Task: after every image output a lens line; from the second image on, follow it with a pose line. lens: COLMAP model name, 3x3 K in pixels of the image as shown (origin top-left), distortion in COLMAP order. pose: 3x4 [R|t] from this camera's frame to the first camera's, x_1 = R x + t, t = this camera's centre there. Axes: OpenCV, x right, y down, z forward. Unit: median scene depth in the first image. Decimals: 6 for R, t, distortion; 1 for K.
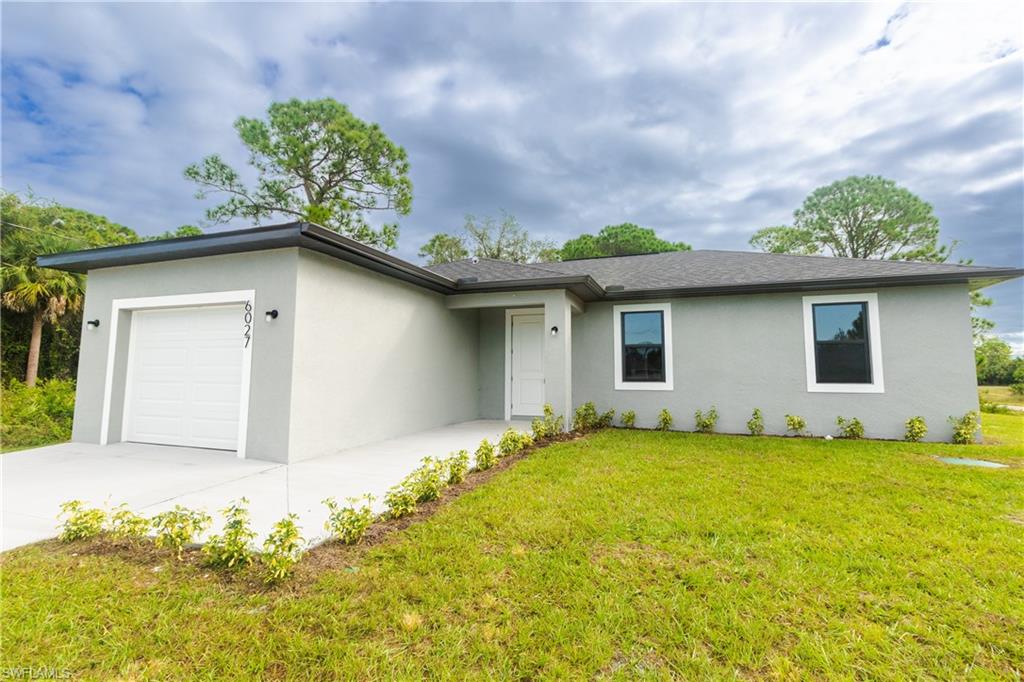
lens RADIAL K [[490.3, 0, 507.3], [0, 490.3, 324.1], [0, 0, 1]] dist [0.004019, 0.000621]
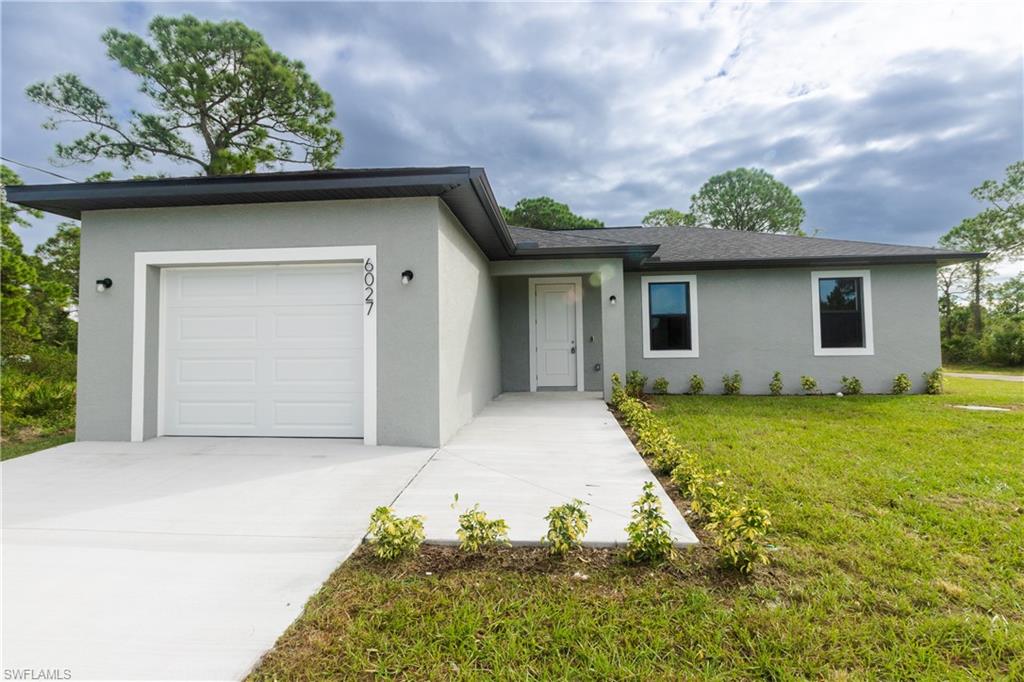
lens RADIAL K [[492.7, 0, 510.3], [0, 492.7, 326.8], [0, 0, 1]] dist [0.002195, 0.000853]
pose [[0.963644, -0.005102, 0.267141, -0.330809], [-0.011011, 0.998210, 0.058783, 0.010248], [-0.266963, -0.059587, 0.961863, 0.080760]]
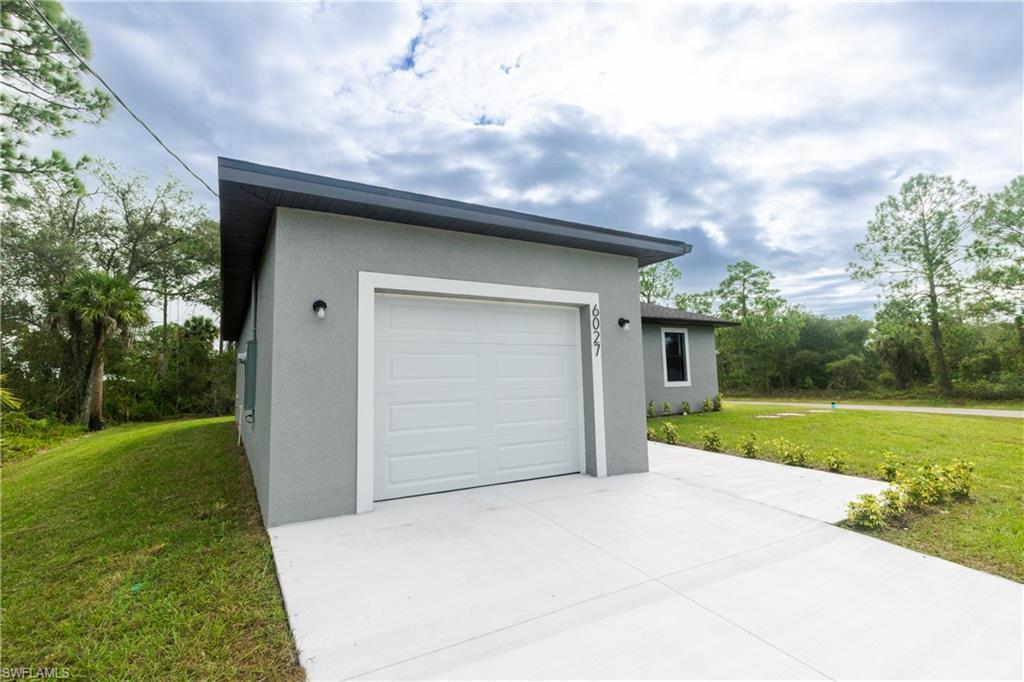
lens RADIAL K [[490.3, 0, 507.3], [0, 490.3, 324.1], [0, 0, 1]] dist [0.004019, 0.000621]
pose [[0.626098, 0.065305, 0.777005, -0.850654], [-0.053198, 0.997742, -0.040992, 0.022528], [-0.777928, -0.015670, 0.628158, 0.352459]]
